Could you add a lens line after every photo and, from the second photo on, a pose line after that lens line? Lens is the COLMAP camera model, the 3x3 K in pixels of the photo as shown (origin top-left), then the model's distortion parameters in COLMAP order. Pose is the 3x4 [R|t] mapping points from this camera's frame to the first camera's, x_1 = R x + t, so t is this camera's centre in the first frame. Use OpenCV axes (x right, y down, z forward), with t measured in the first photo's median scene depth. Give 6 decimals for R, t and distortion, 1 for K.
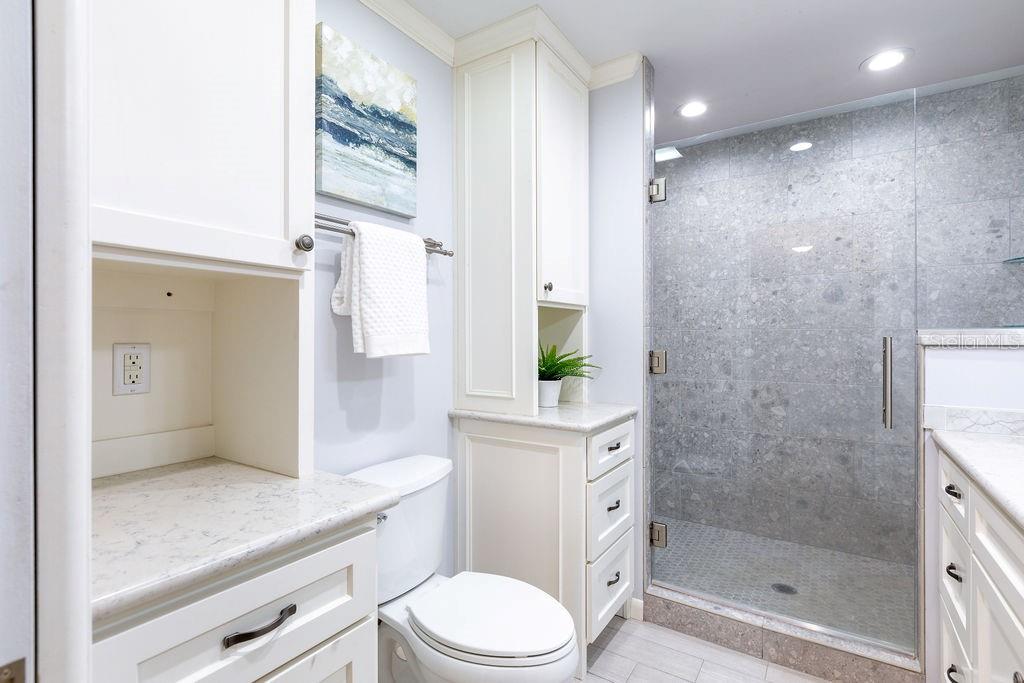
lens RADIAL K [[493.2, 0, 515.9], [0, 493.2, 337.5], [0, 0, 1]] dist [0.000320, -0.001526]
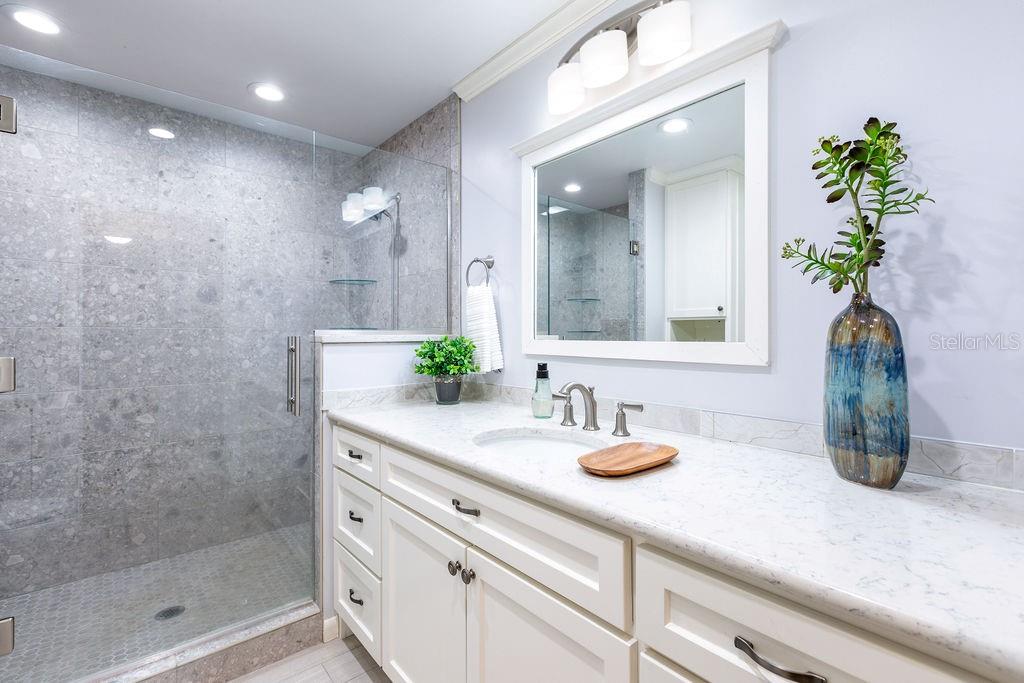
lens RADIAL K [[458.4, 0, 510.9], [0, 458.4, 333.4], [0, 0, 1]] dist [0.003494, -0.001547]
pose [[0.279068, 0.004588, 0.960260, -0.109403], [0.001307, 0.999986, -0.005158, -0.001552], [-0.960270, 0.002695, 0.279058, 0.175648]]
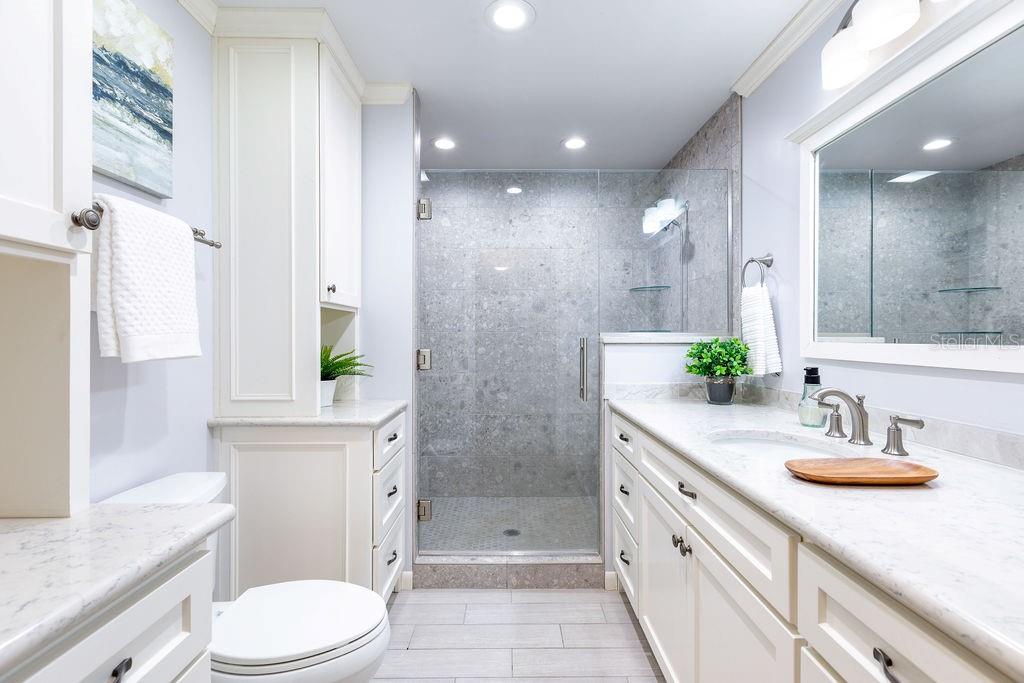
lens RADIAL K [[458.4, 0, 520.3], [0, 458.4, 340.2], [0, 0, 1]] dist [0.003494, -0.001547]
pose [[0.825957, -0.001840, 0.563730, -0.128048], [-0.000642, 0.999991, 0.004203, 0.000232], [-0.563733, -0.003833, 0.825948, -0.003860]]
